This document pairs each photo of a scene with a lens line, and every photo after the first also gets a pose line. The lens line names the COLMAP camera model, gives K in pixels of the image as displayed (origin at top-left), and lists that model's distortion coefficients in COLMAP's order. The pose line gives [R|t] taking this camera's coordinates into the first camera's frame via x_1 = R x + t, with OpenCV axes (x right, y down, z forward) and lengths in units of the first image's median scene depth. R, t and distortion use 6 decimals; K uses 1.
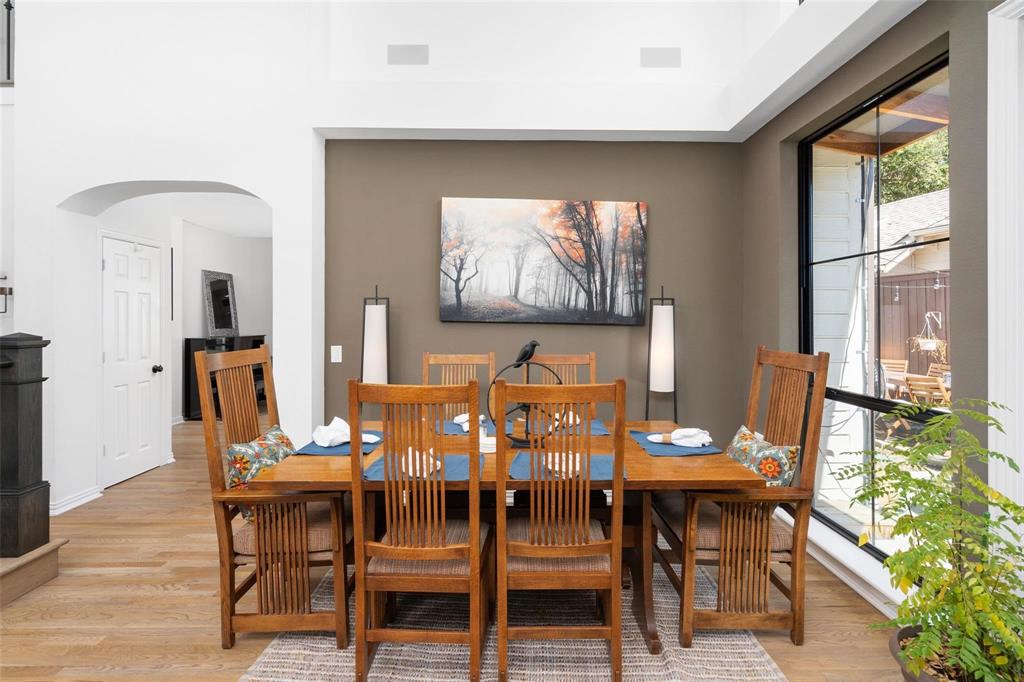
lens RADIAL K [[472.1, 0, 516.8], [0, 472.1, 323.3], [0, 0, 1]] dist [-0.000214, 0.000163]
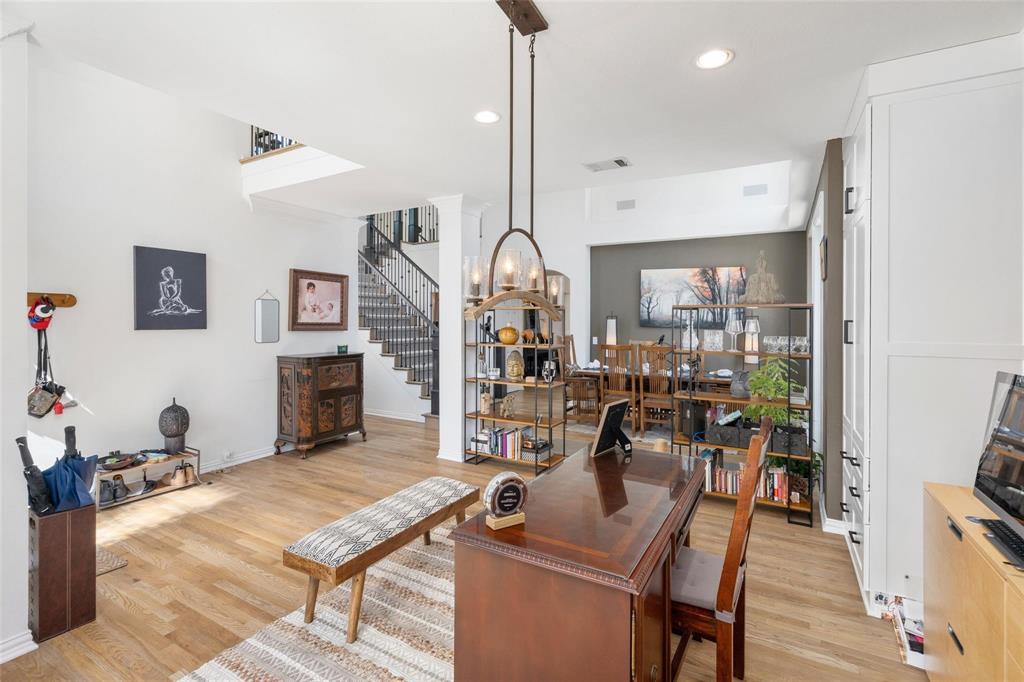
lens RADIAL K [[472.1, 0, 516.8], [0, 472.1, 323.3], [0, 0, 1]] dist [-0.000214, 0.000163]
pose [[0.865967, 0.003302, -0.500090, 0.433105], [-0.001201, 0.999989, 0.004524, -0.030139], [0.500100, -0.003317, 0.865961, -1.167074]]
